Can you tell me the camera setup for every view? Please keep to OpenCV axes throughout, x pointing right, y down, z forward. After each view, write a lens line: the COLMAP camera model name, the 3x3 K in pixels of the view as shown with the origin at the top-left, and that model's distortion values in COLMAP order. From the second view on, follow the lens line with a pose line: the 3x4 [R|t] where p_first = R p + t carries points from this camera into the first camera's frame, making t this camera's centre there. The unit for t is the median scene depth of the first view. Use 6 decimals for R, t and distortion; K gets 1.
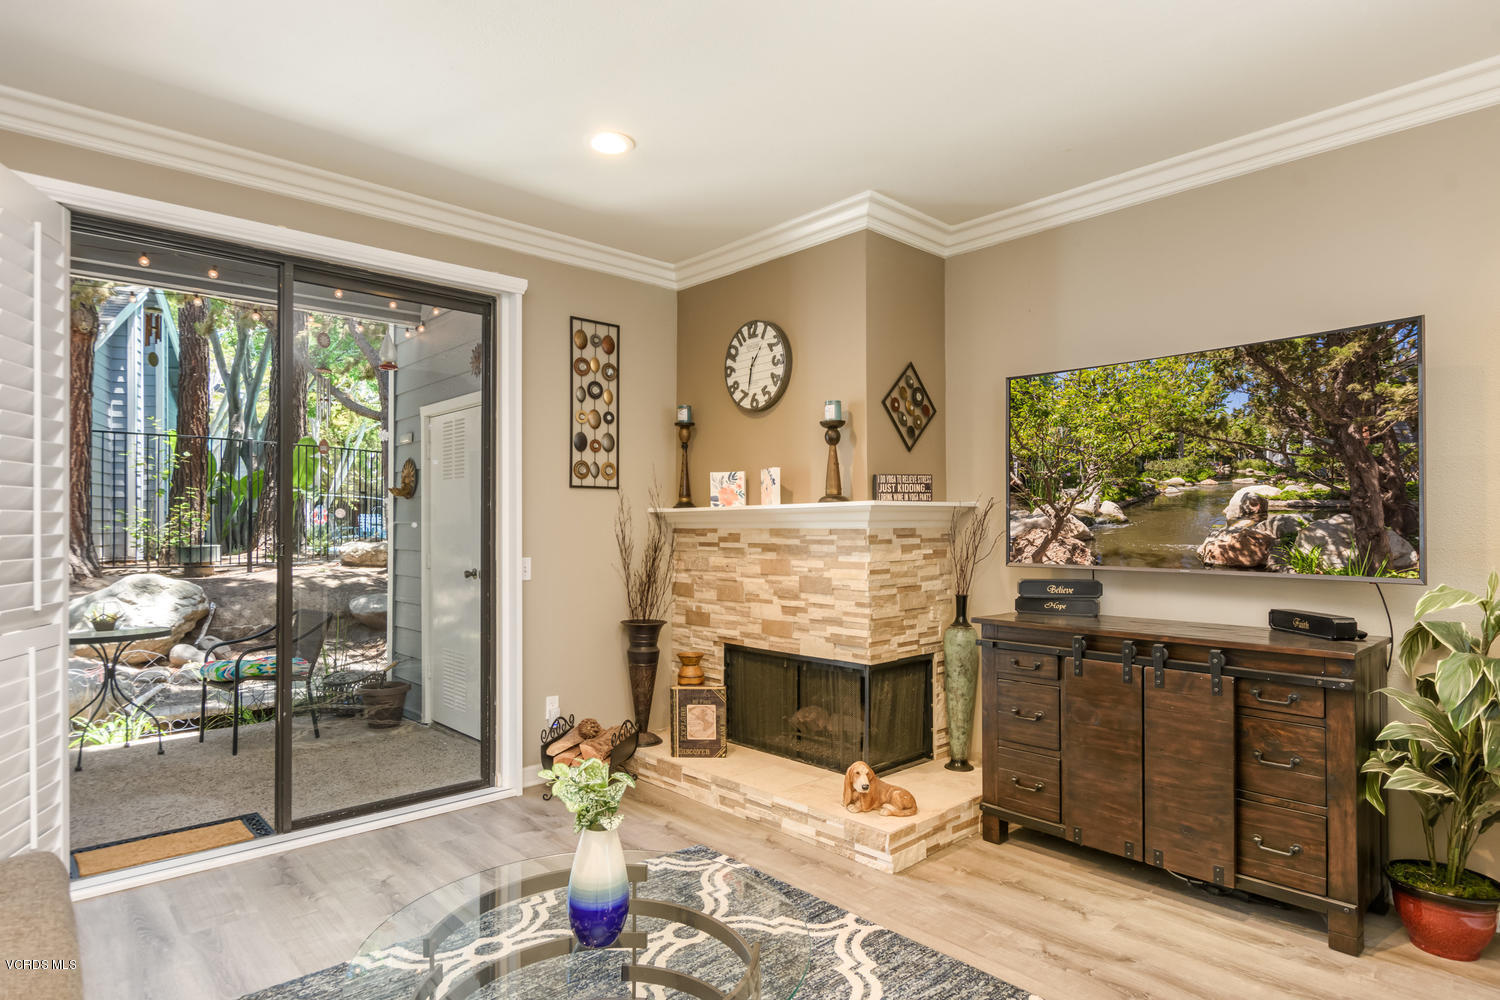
lens RADIAL K [[843.8, 0, 751.1], [0, 843.8, 514.7], [0, 0, 1]] dist [-0.006249, 0.001327]
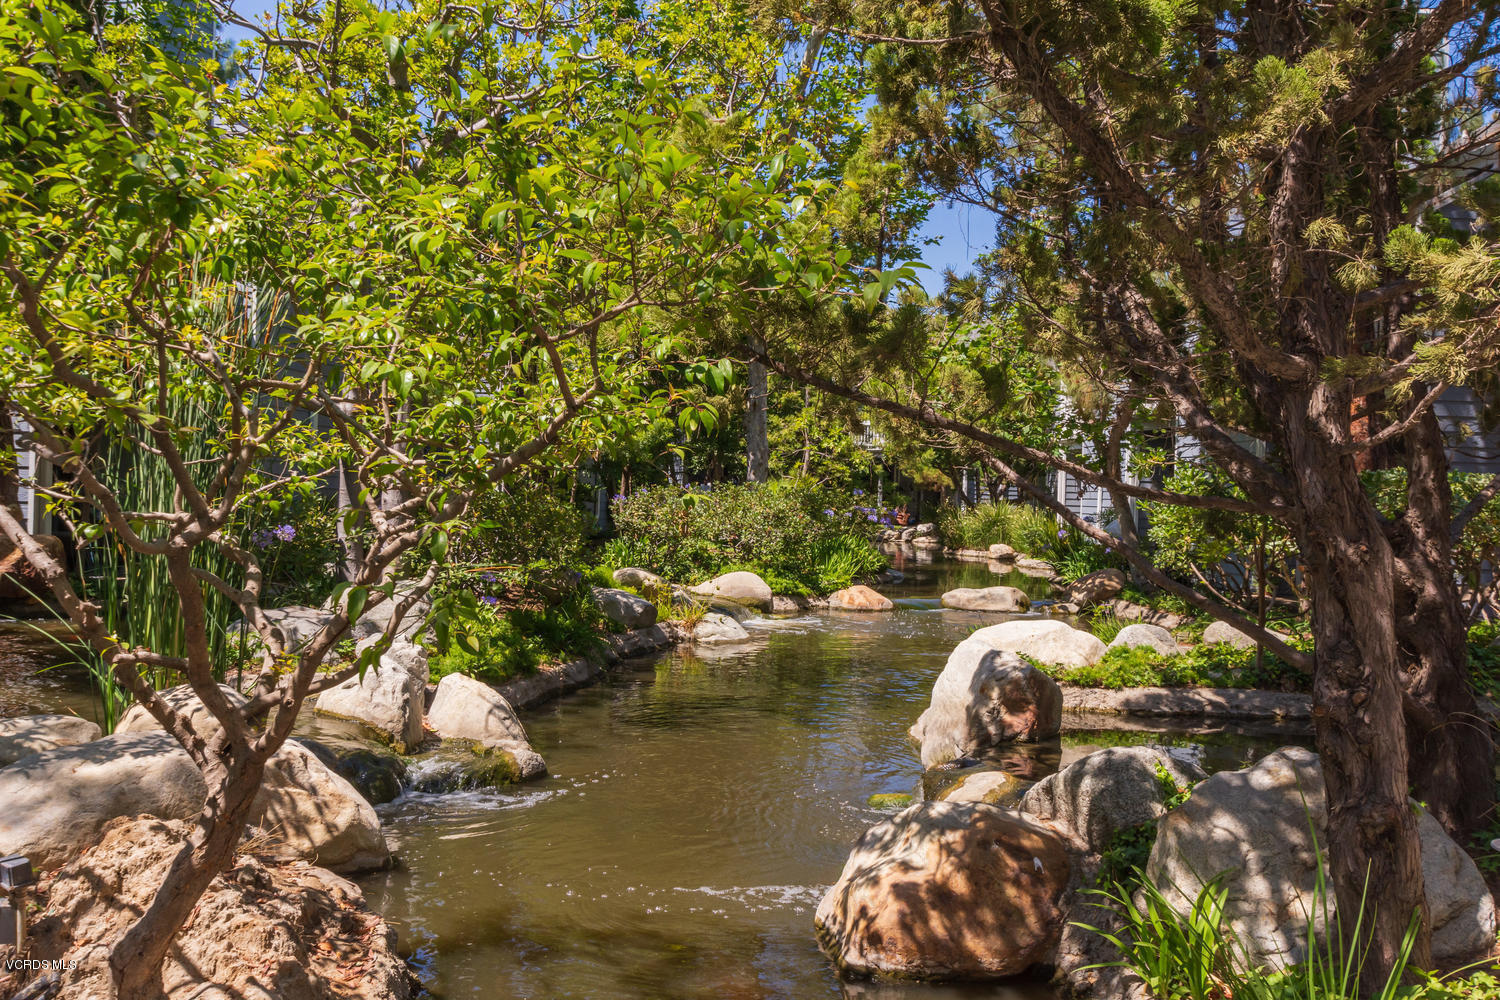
lens RADIAL K [[759.1, 0, 749.6], [0, 759.1, 499.6], [0, 0, 1]] dist [-0.000121, 0.000352]
pose [[0.889530, 0.181610, 0.419231, 0.421629], [0.001943, 0.916089, -0.400970, 0.022718], [-0.456873, 0.357489, 0.814536, 0.832095]]
